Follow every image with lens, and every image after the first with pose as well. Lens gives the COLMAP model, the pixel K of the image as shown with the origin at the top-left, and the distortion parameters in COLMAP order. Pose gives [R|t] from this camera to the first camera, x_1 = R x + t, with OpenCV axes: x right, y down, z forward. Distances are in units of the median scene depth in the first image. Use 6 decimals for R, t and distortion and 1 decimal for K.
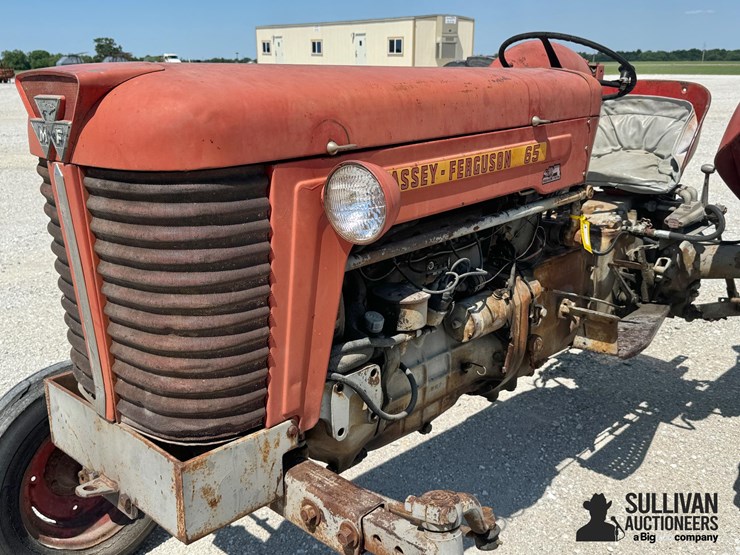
lens RADIAL K [[738.2, 0, 370.0], [0, 738.2, 277.5], [0, 0, 1]] dist [0.146271, -0.302397]
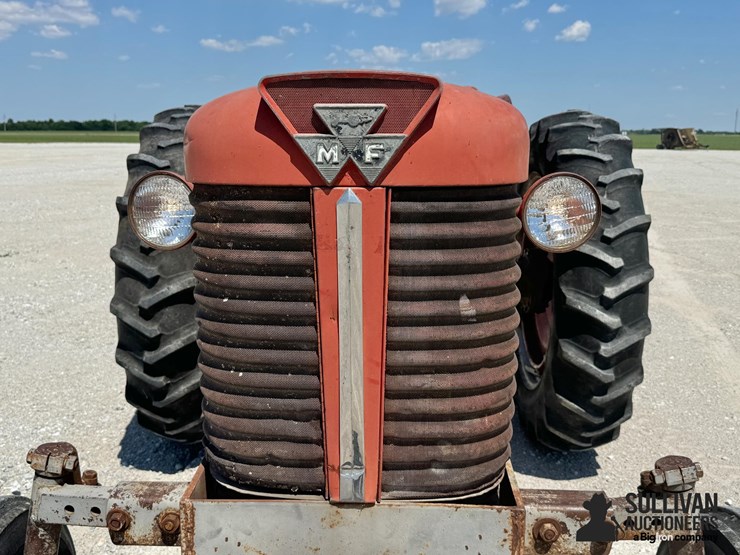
lens RADIAL K [[738.2, 0, 370.0], [0, 738.2, 277.5], [0, 0, 1]] dist [0.146271, -0.302397]
pose [[0.746155, -0.117832, 0.655262, -0.743240], [0.174844, 0.984348, -0.022088, -0.027909], [-0.642404, 0.131049, 0.755078, 0.311828]]
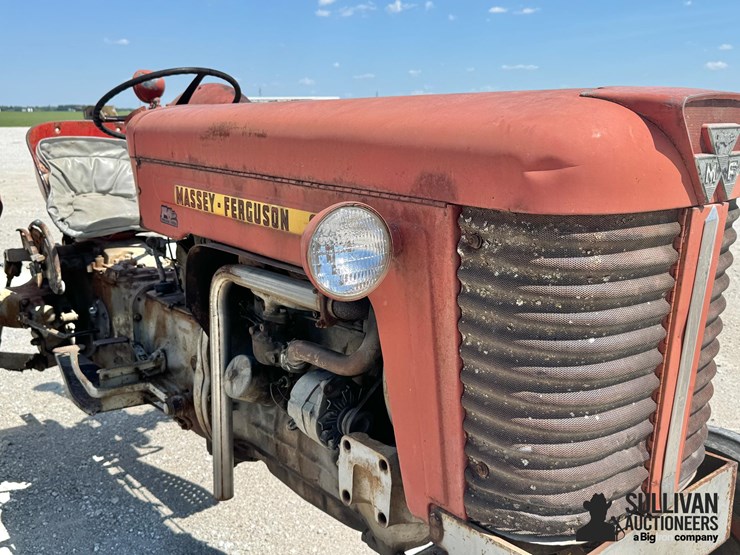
lens RADIAL K [[738.2, 0, 370.0], [0, 738.2, 277.5], [0, 0, 1]] dist [0.146271, -0.302397]
pose [[0.101378, -0.211274, 0.972155, -1.012405], [0.271993, 0.945845, 0.177192, -0.259215], [-0.956944, 0.246456, 0.153353, 0.996058]]
